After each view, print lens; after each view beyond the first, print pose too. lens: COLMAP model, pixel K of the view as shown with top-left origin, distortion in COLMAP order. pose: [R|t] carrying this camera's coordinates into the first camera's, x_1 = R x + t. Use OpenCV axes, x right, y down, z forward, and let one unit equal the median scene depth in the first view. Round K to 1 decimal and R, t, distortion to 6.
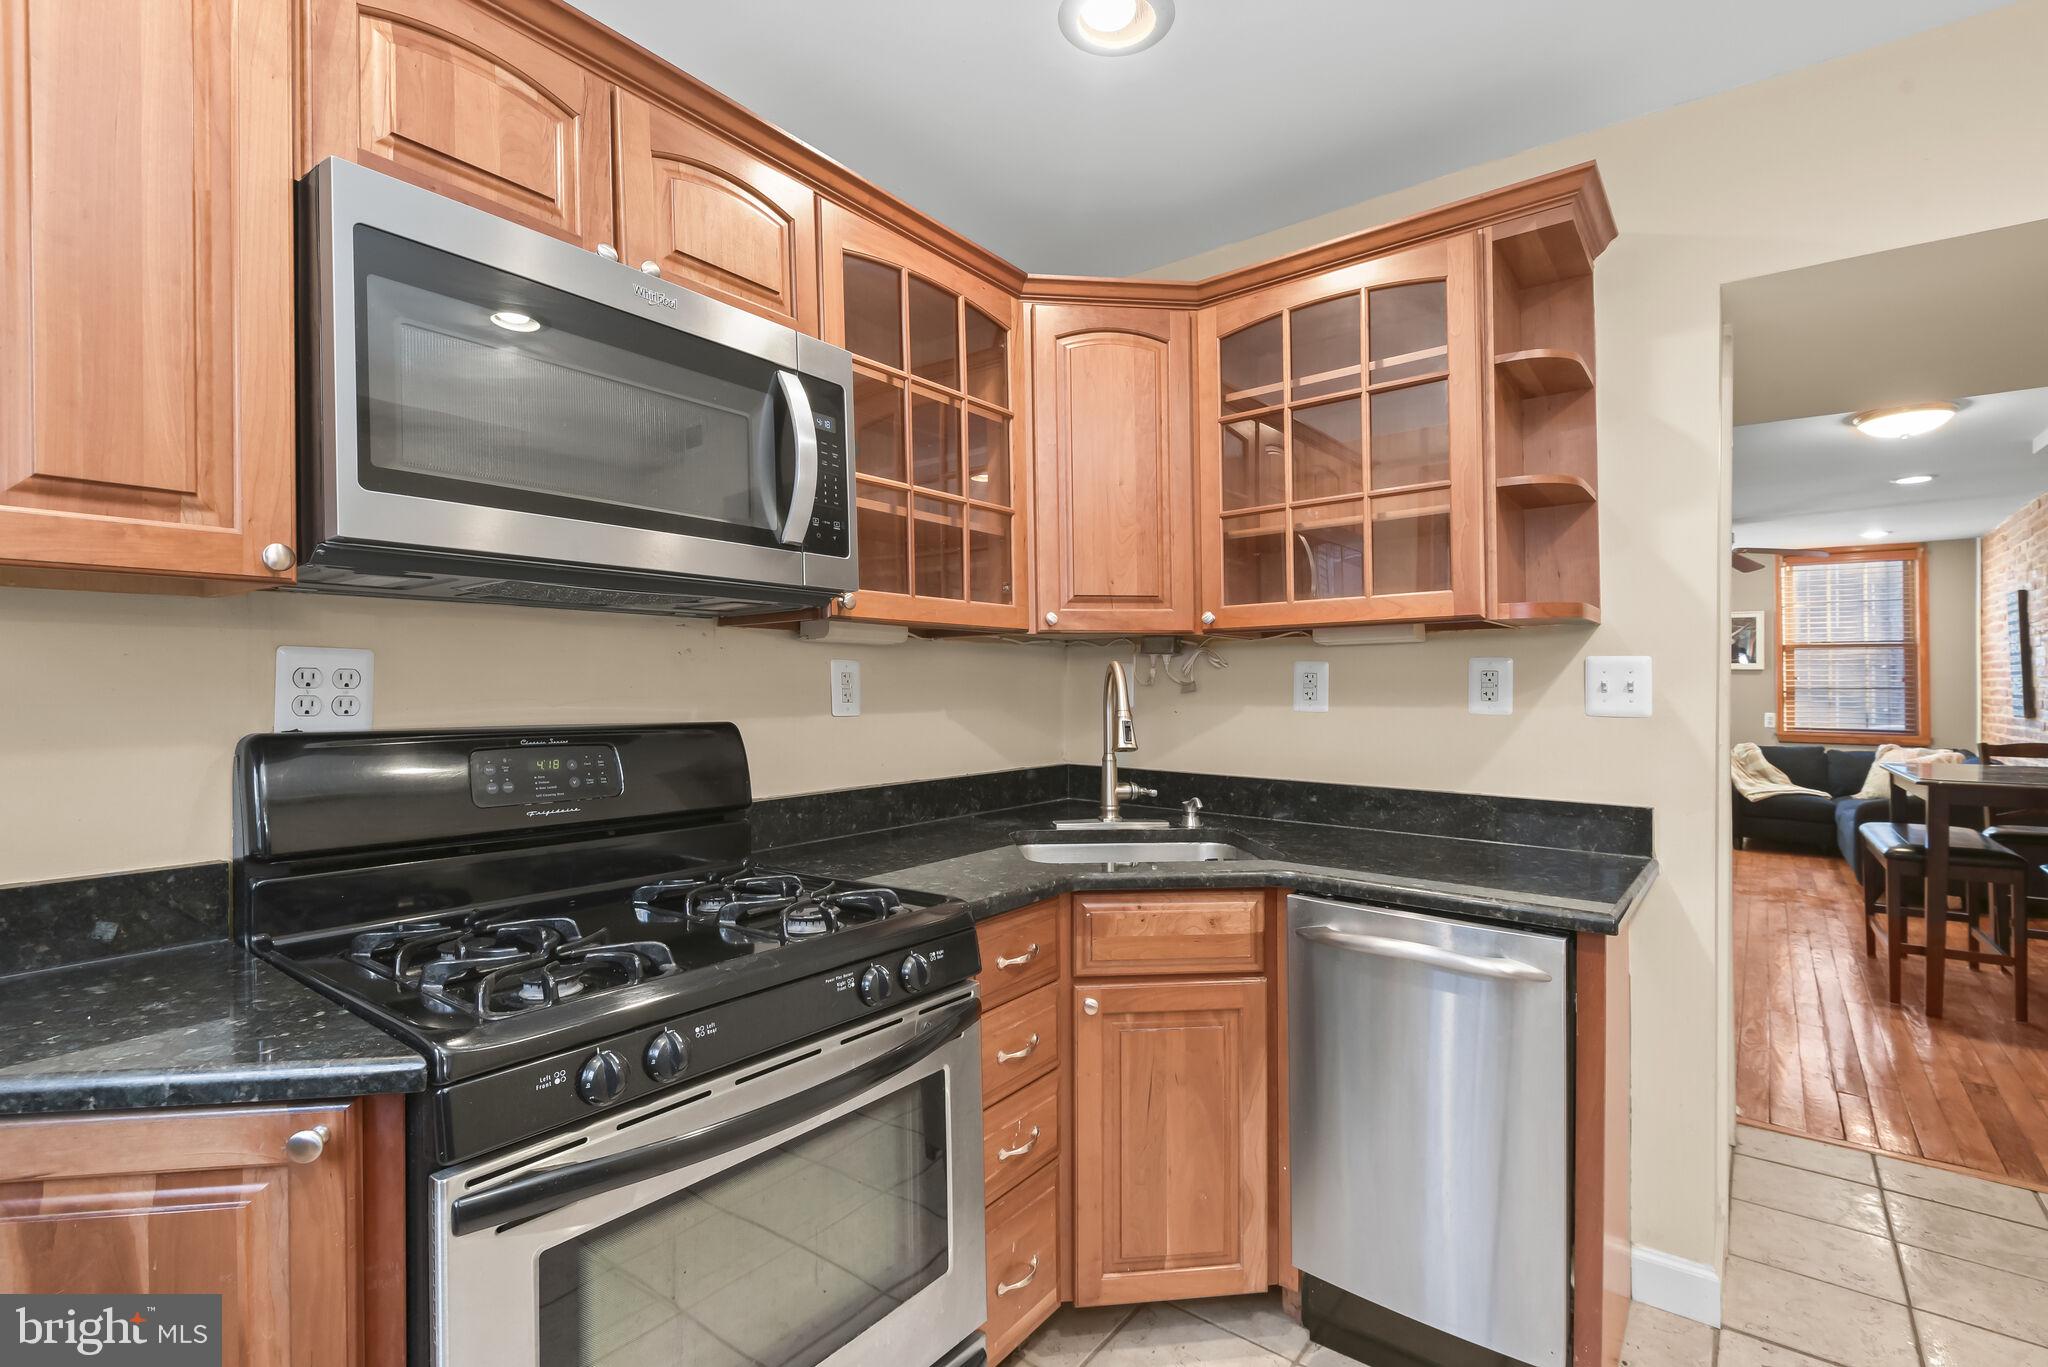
lens RADIAL K [[930.0, 0, 1021.8], [0, 930.0, 667.8], [0, 0, 1]] dist [0.038374, -0.027507]
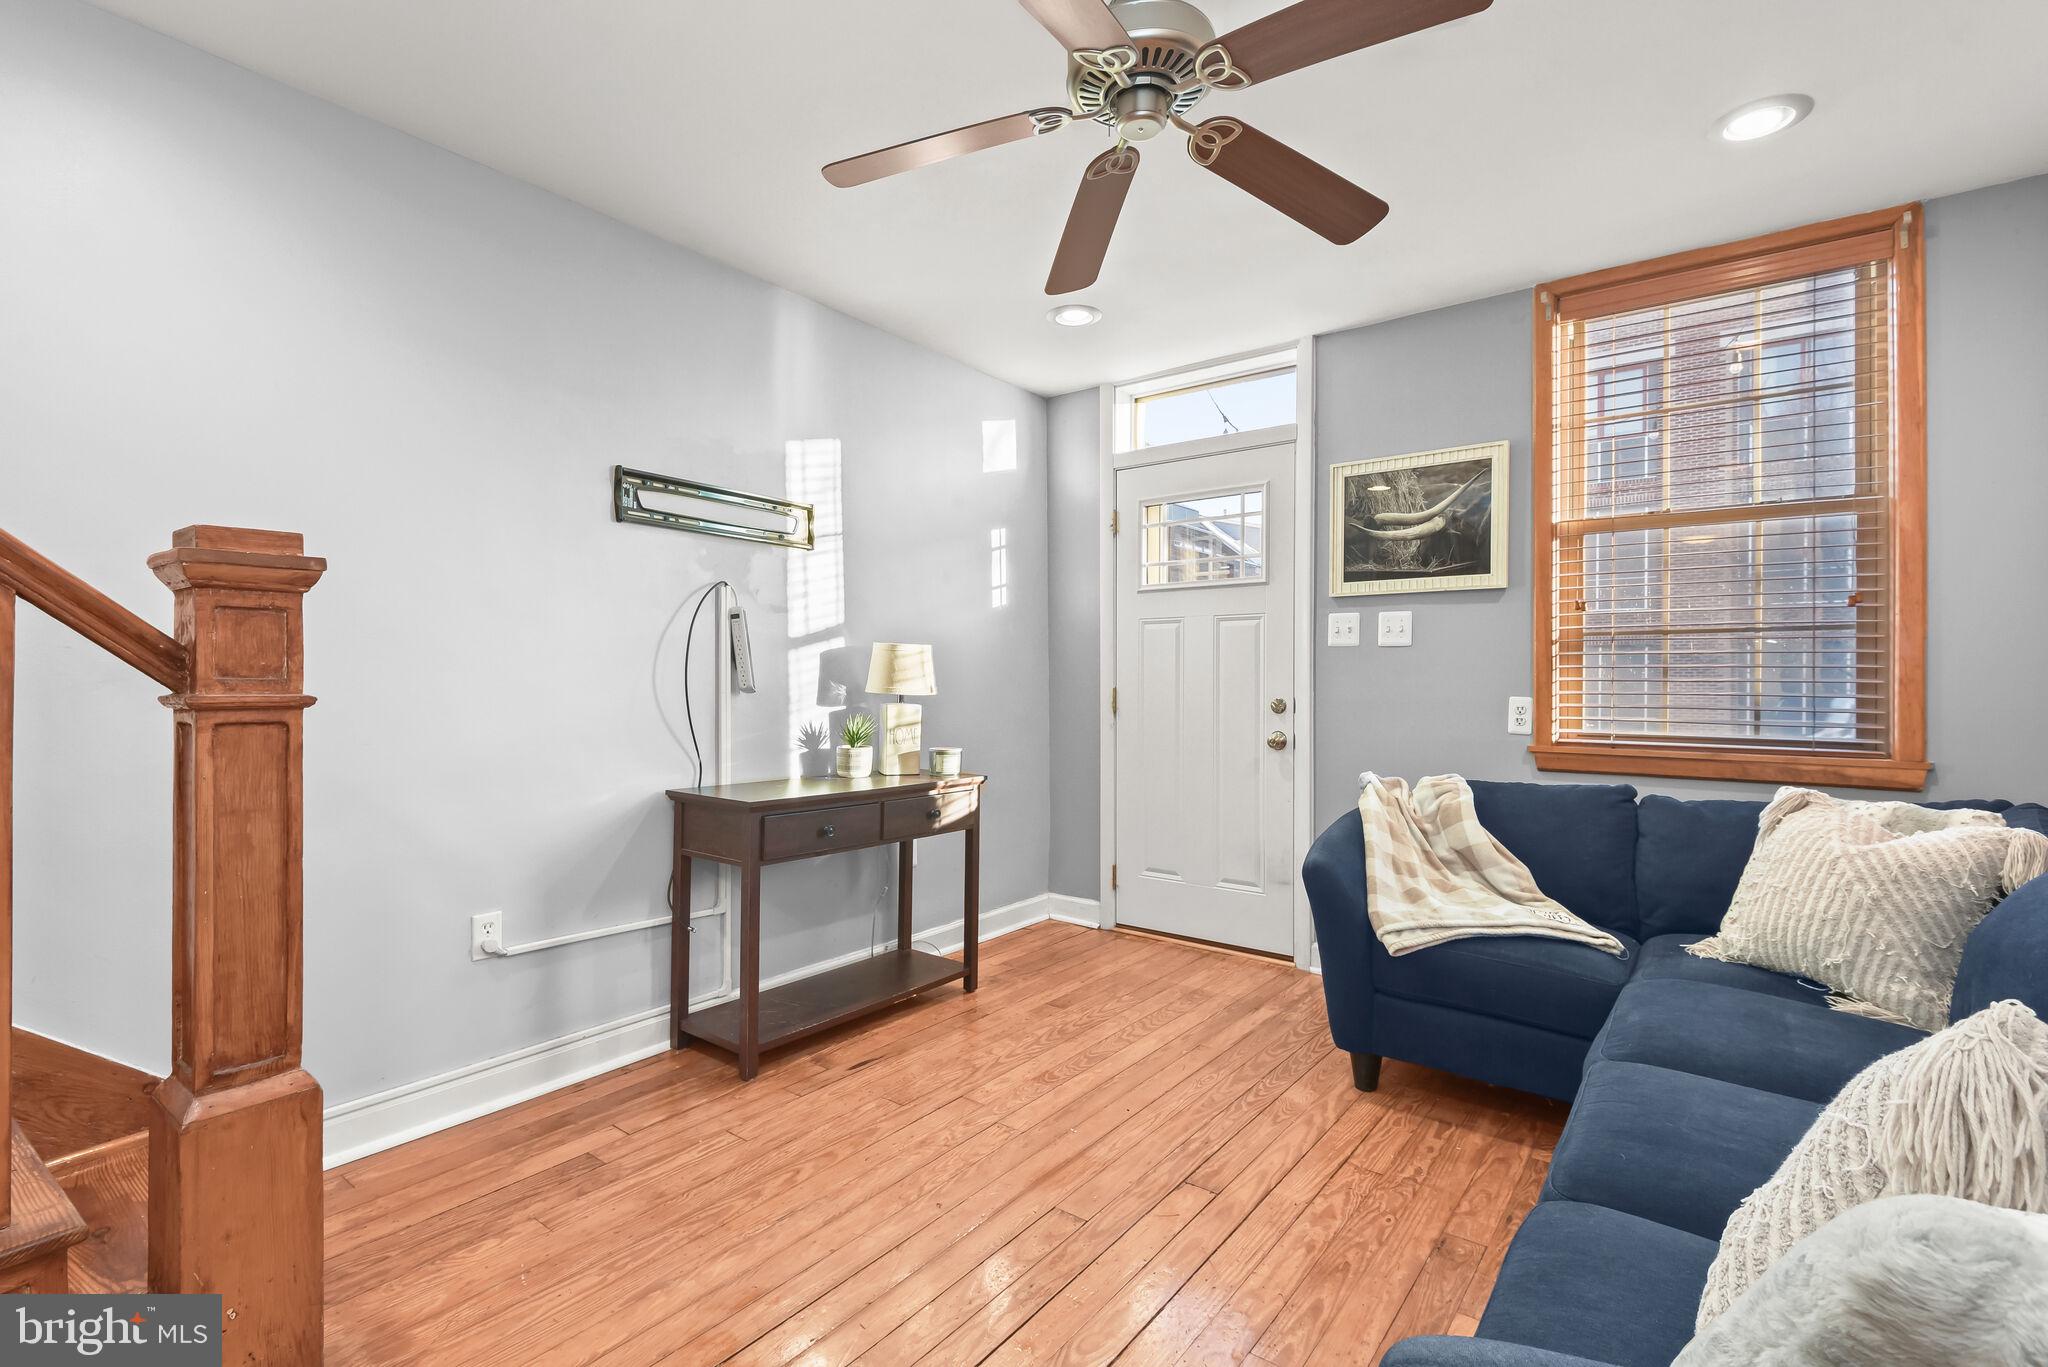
lens RADIAL K [[942.5, 0, 1024.3], [0, 942.5, 686.9], [0, 0, 1]] dist [0.045624, -0.028852]
pose [[0.999585, -0.000107, 0.028802, 0.602331], [-0.000460, 0.999806, 0.019677, 0.037675], [-0.028799, -0.019682, 0.999391, 0.634406]]
